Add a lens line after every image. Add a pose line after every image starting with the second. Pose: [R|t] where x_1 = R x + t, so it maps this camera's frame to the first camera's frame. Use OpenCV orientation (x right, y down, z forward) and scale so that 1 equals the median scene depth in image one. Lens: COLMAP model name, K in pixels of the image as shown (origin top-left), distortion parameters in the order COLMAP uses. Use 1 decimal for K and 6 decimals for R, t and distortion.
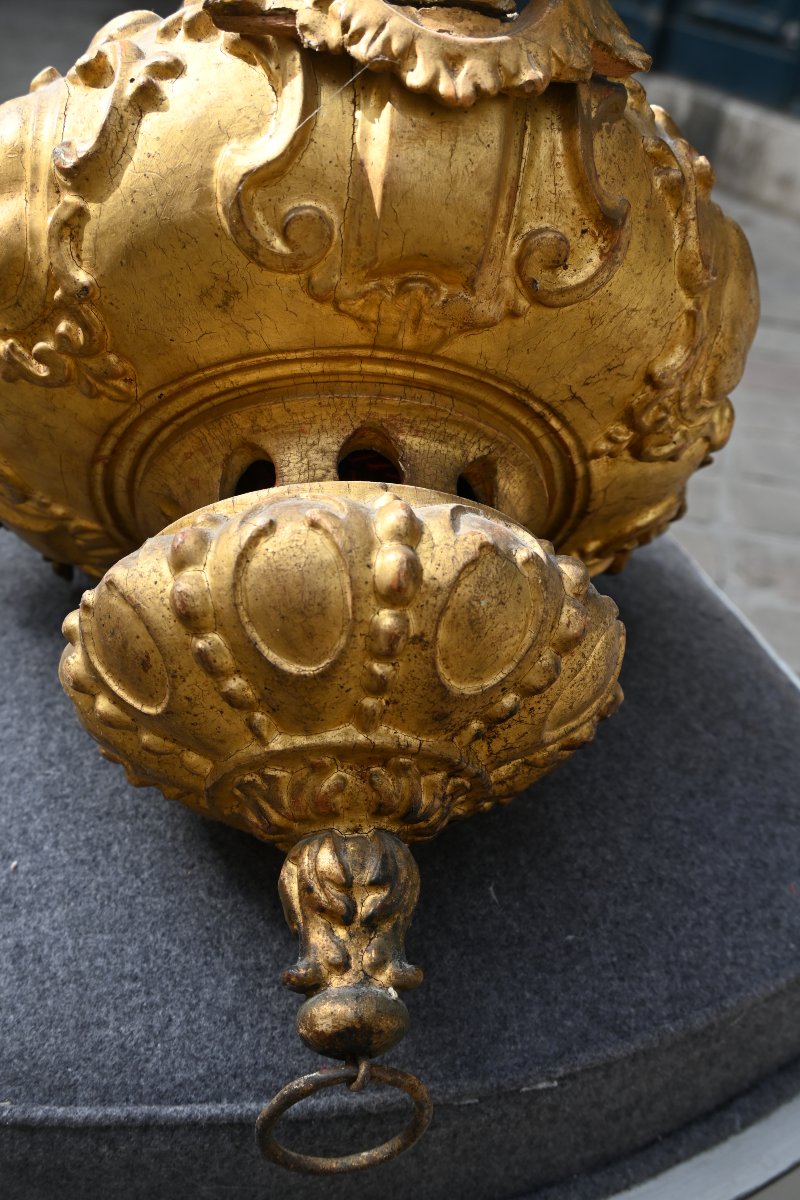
lens RADIAL K [[1333.5, 0, 406.6], [0, 1333.5, 600.5], [0, 0, 1]] dist [0.006461, 0.024810]
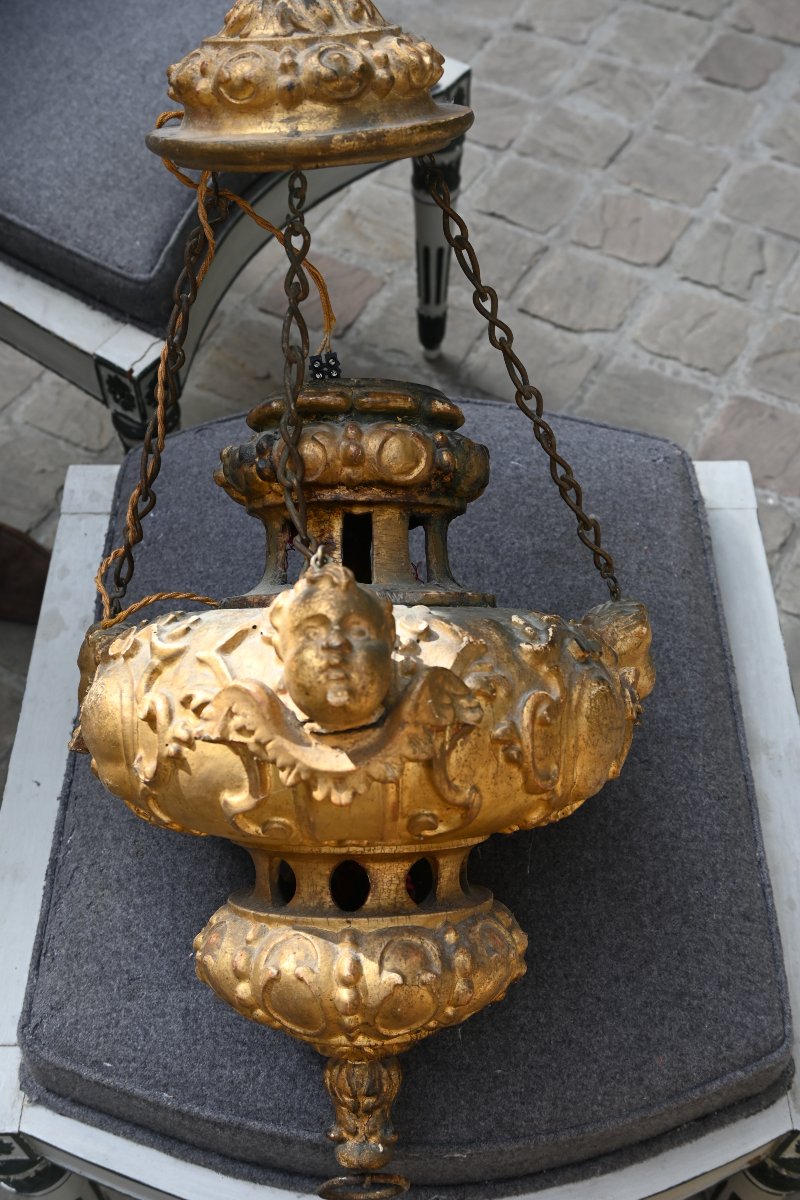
lens RADIAL K [[1333.5, 0, 406.6], [0, 1333.5, 600.5], [0, 0, 1]] dist [0.006461, 0.024810]
pose [[0.967946, 0.013761, -0.250782, 0.431231], [0.098120, 0.898430, 0.428013, -1.064466], [0.231200, -0.438900, 0.868282, -0.258620]]
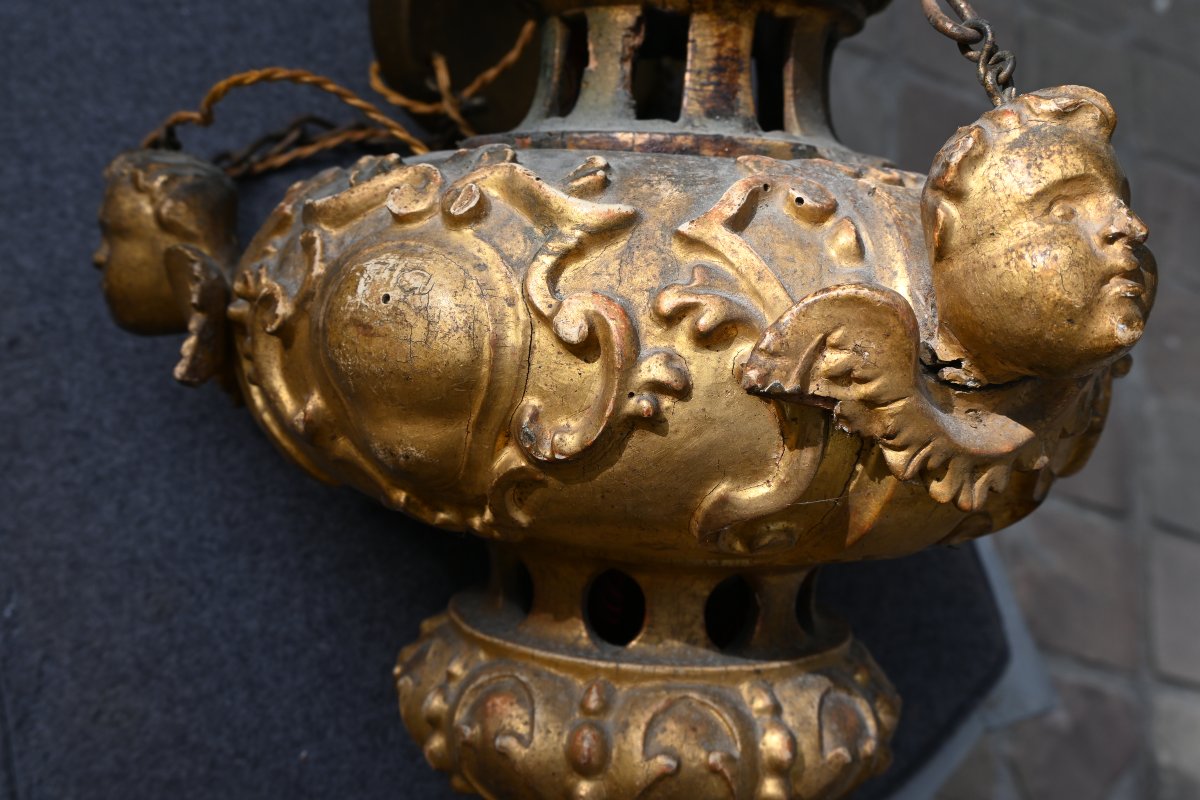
lens RADIAL K [[1333.5, 0, 600.0], [0, 1333.5, 400.0], [0, 0, 1]] dist [0.006461, 0.024810]
pose [[0.964237, 0.070914, 0.255380, -0.389180], [-0.200424, 0.825580, 0.527493, -0.732439], [-0.173430, -0.559812, 0.810267, 0.242568]]
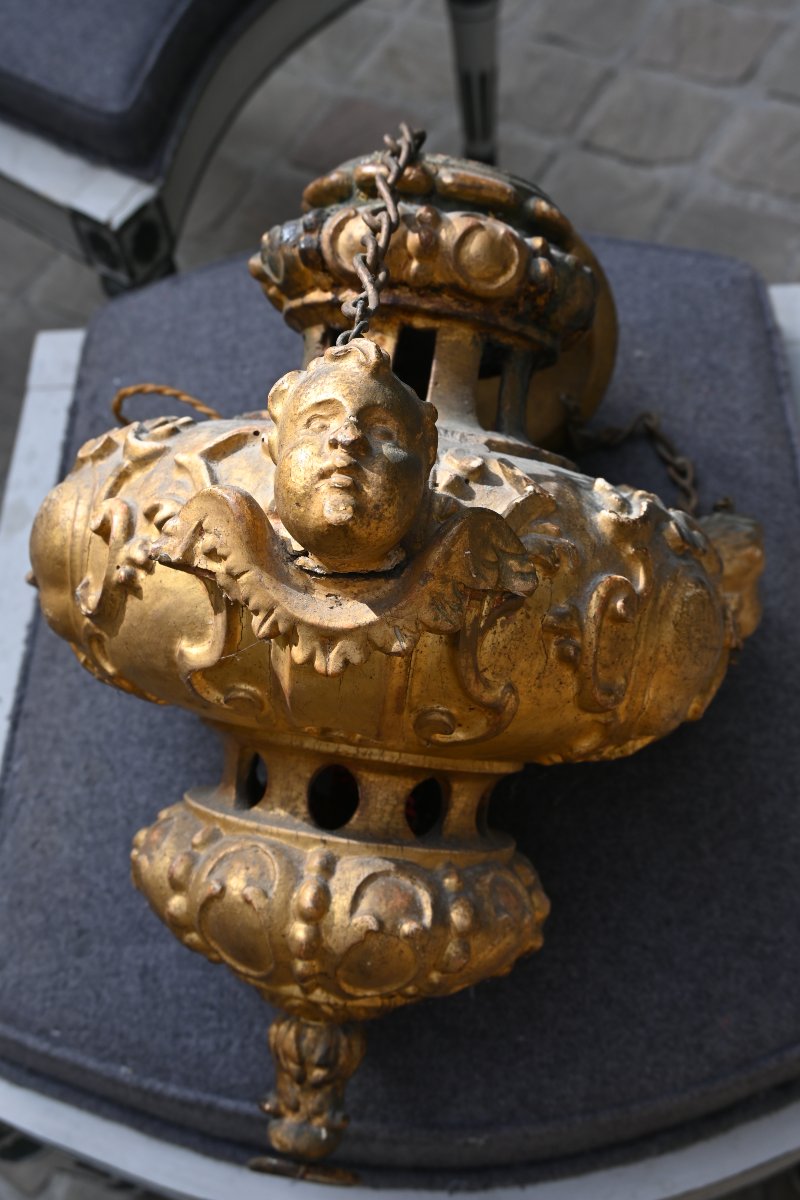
lens RADIAL K [[1333.5, 0, 406.6], [0, 1333.5, 600.5], [0, 0, 1]] dist [0.006461, 0.024810]
pose [[0.937356, 0.168083, -0.305141, 0.381341], [-0.017164, 0.897125, 0.441443, -0.795727], [0.347949, -0.408552, 0.843811, 0.011940]]
